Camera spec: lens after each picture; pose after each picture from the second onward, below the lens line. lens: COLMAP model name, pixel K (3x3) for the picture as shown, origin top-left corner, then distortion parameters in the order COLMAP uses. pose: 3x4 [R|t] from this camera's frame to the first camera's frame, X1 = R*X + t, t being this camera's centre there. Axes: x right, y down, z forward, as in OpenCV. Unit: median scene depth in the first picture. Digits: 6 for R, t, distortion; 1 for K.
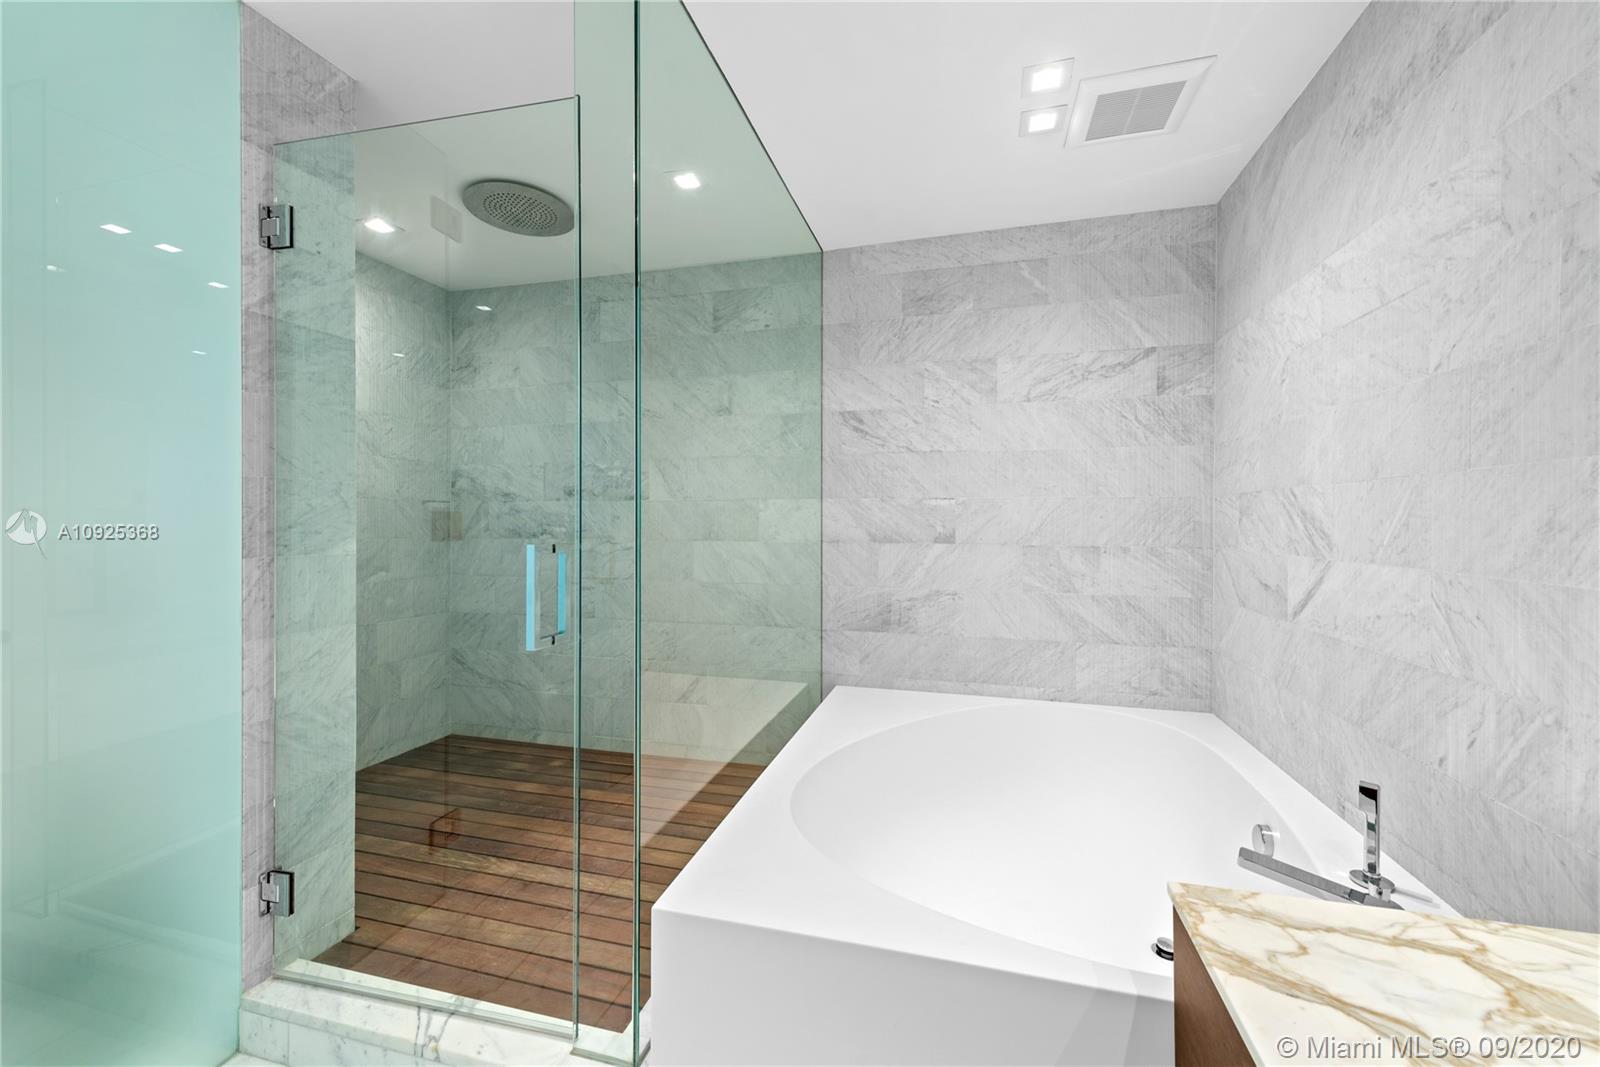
lens RADIAL K [[632.5, 0, 802.2], [0, 632.5, 525.1], [0, 0, 1]] dist [0.014724, -0.002472]
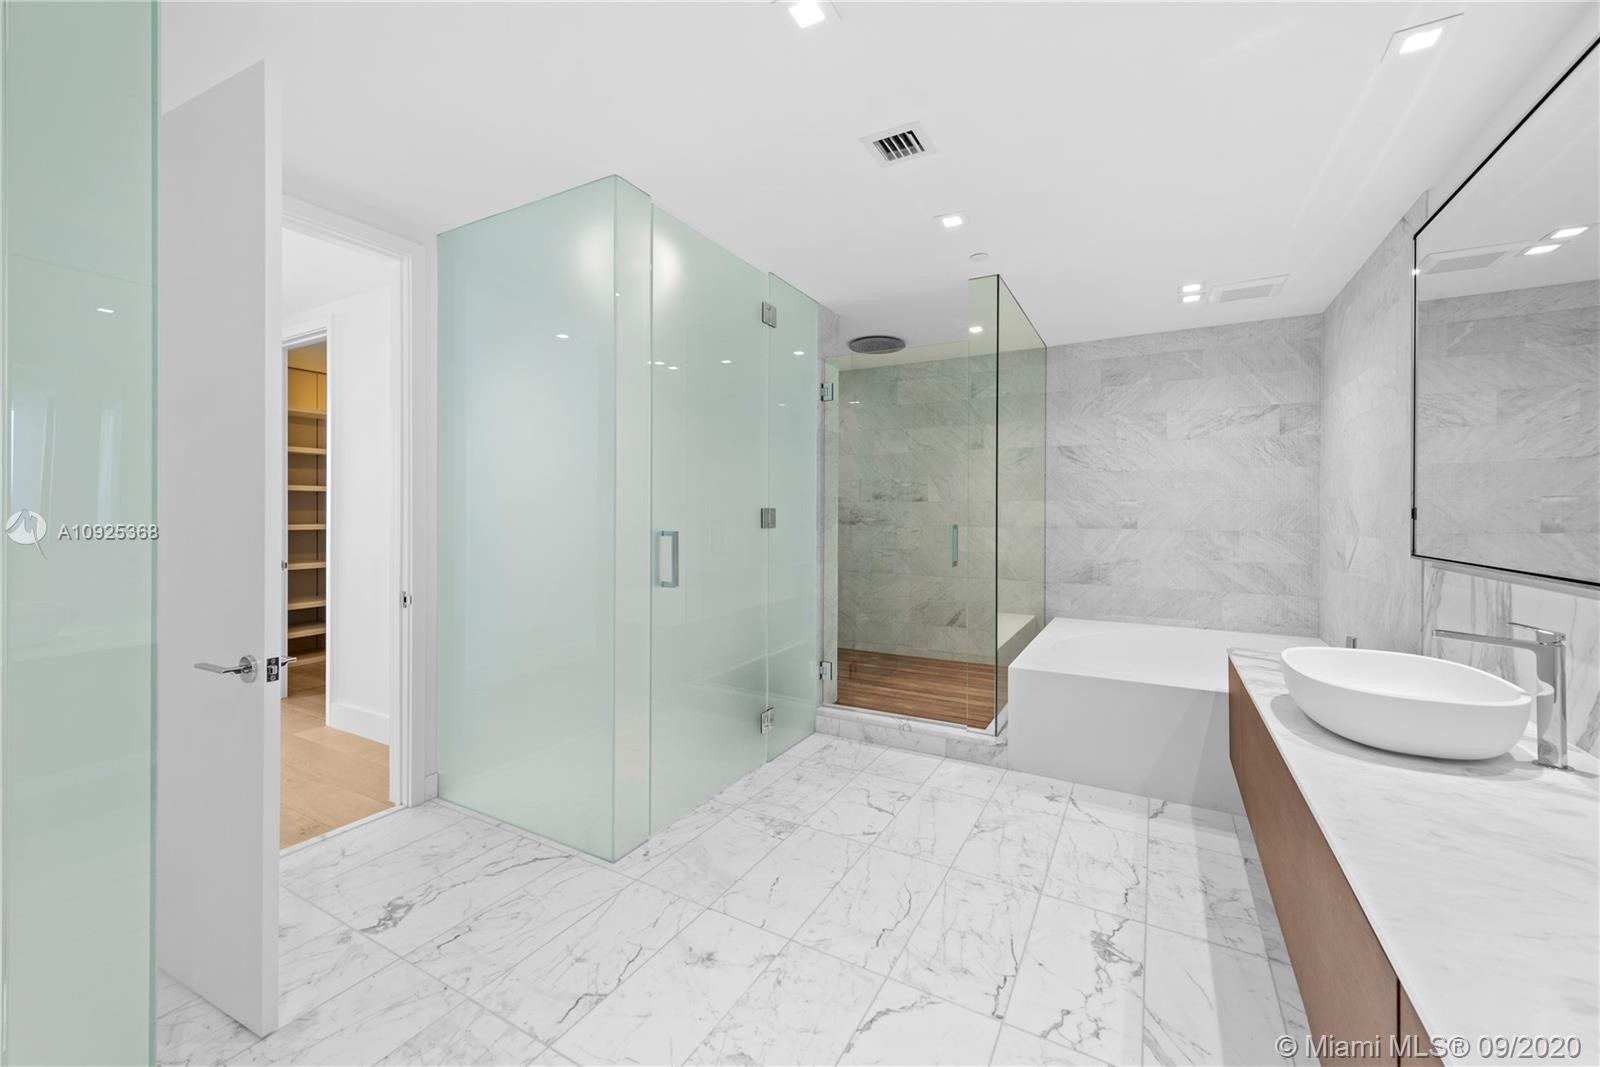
lens RADIAL K [[632.5, 0, 799.2], [0, 632.5, 516.2], [0, 0, 1]] dist [0.014724, -0.002472]
pose [[0.970026, 0.002051, -0.242993, -0.205421], [-0.002284, 0.999997, -0.000680, 0.000235], [0.242991, 0.001215, 0.970028, -0.795273]]
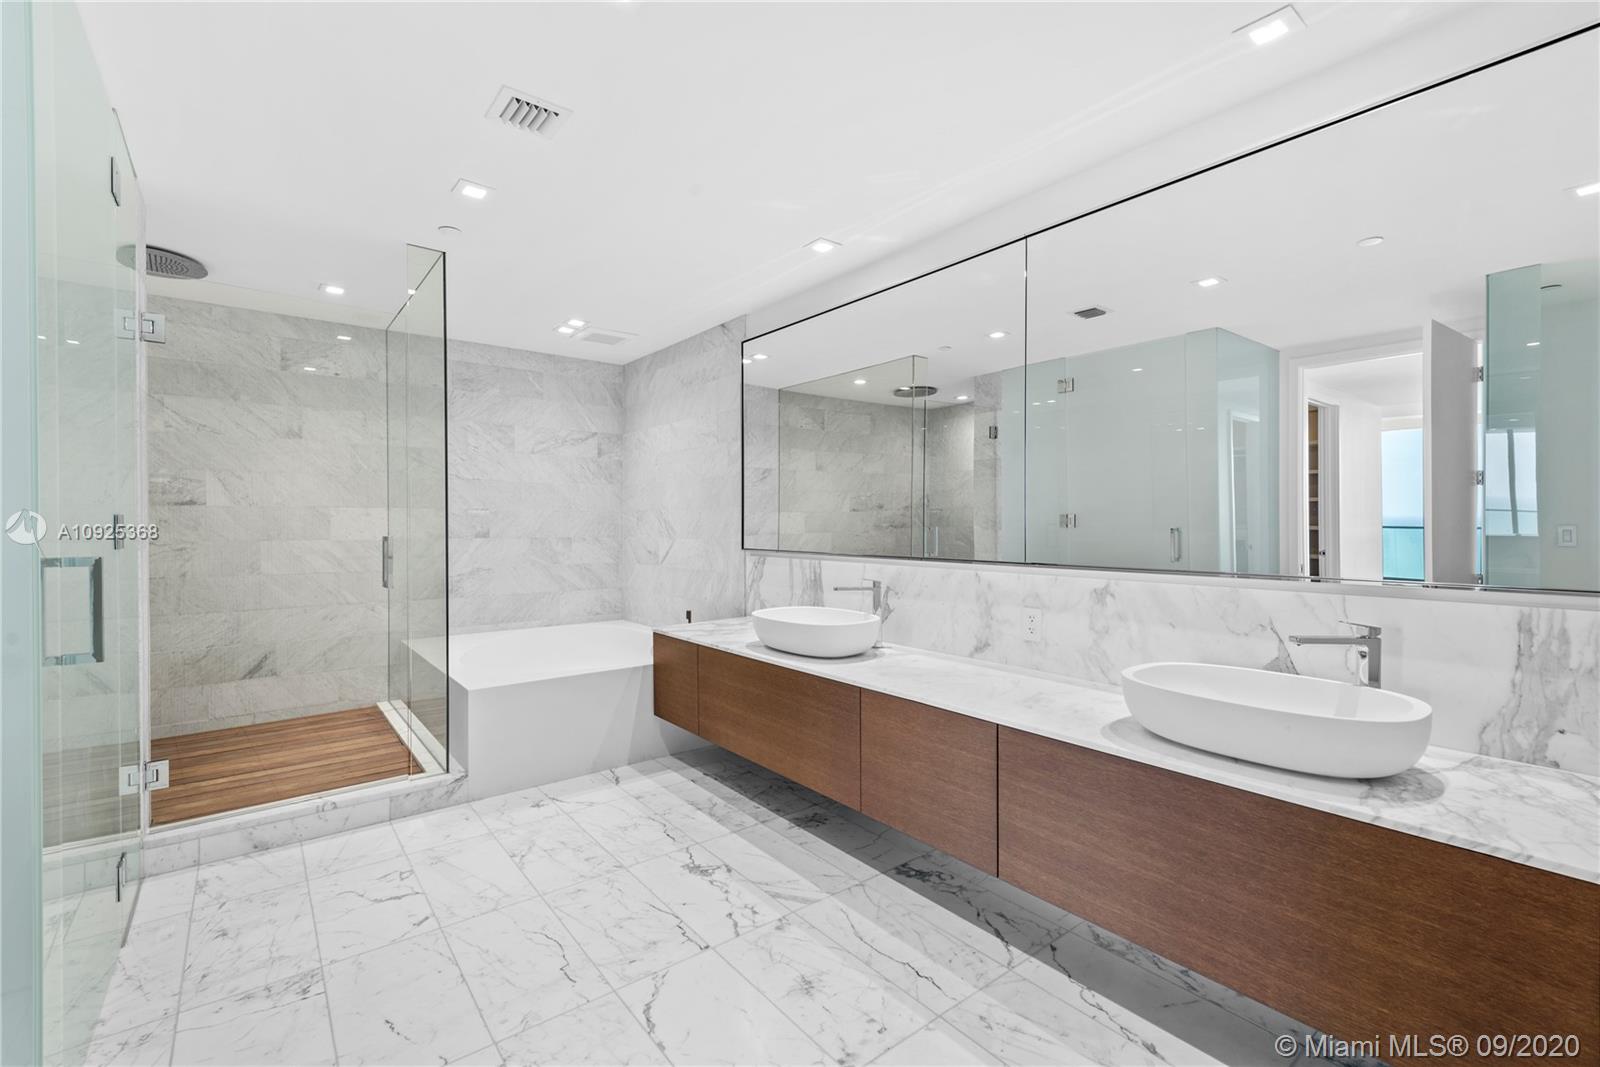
lens RADIAL K [[694.4, 0, 794.6], [0, 694.4, 532.7], [0, 0, 1]] dist [0.011456, -0.001463]
pose [[0.600290, -0.013524, 0.799668, -0.739563], [0.006649, 0.999907, 0.011919, 0.000451], [-0.799755, -0.001838, 0.600324, -0.707449]]
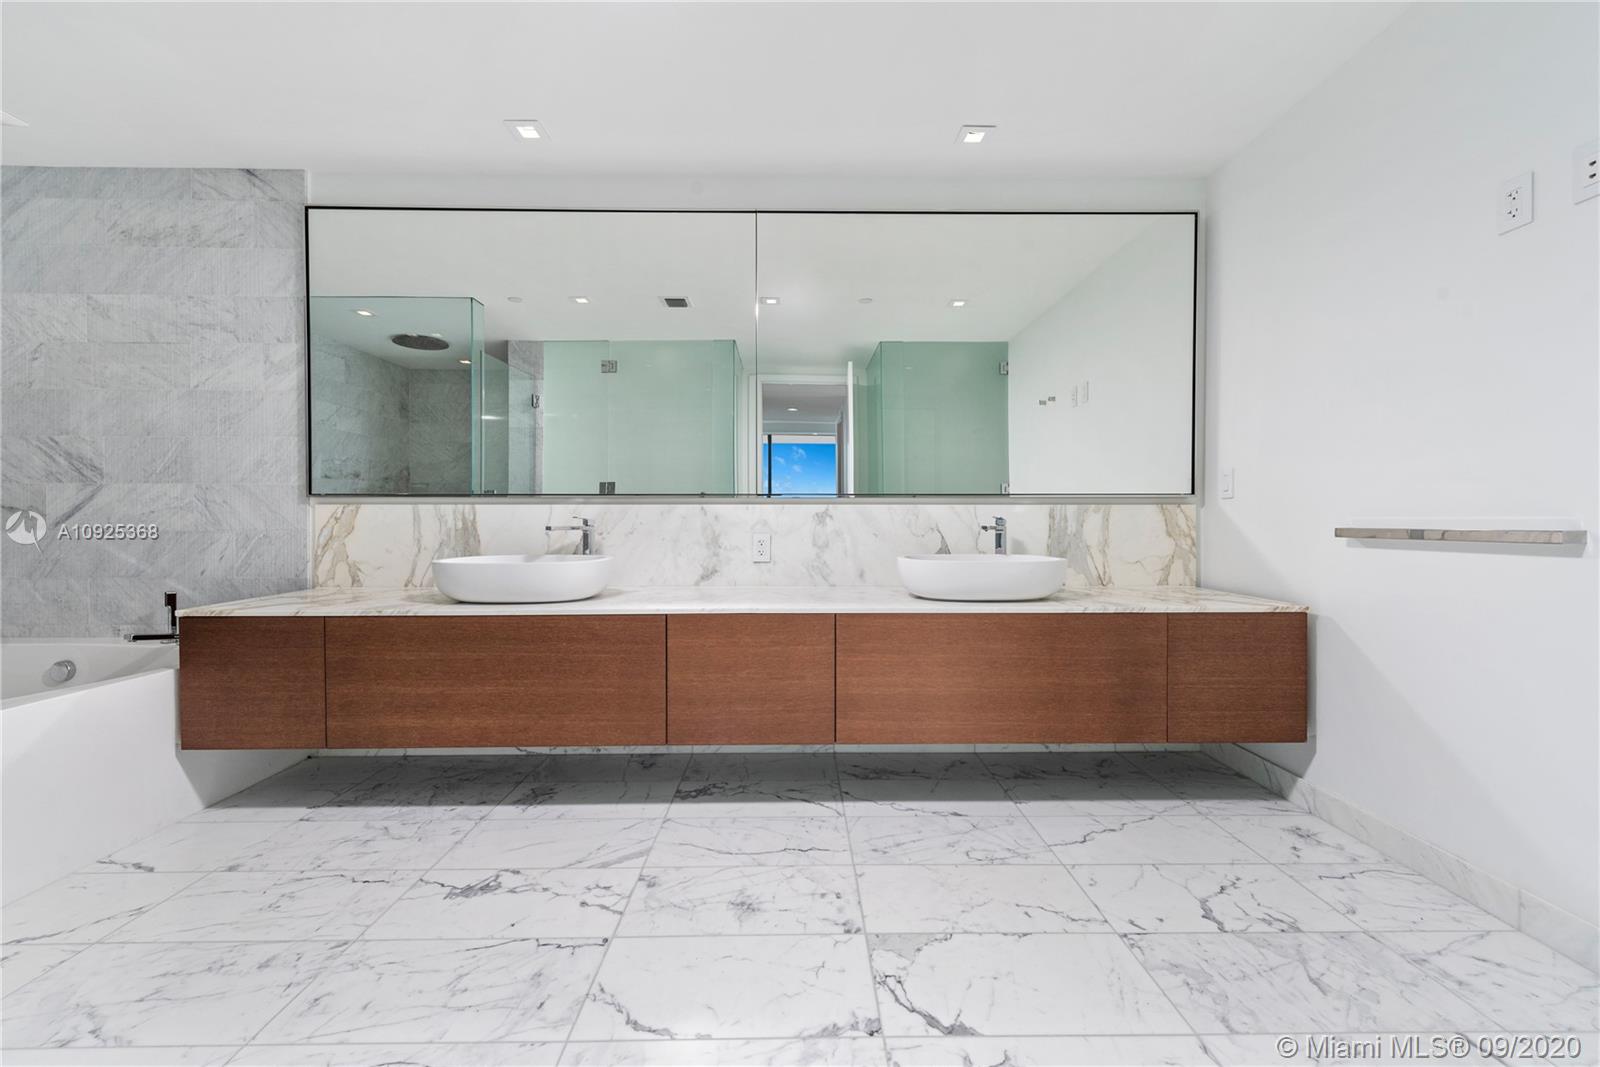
lens RADIAL K [[632.5, 0, 797.0], [0, 632.5, 531.7], [0, 0, 1]] dist [0.014724, -0.002472]
pose [[-0.269421, -0.013351, 0.962930, -0.771462], [0.005048, 0.999871, 0.015276, 0.102336], [-0.963009, 0.008976, -0.269319, -0.161743]]
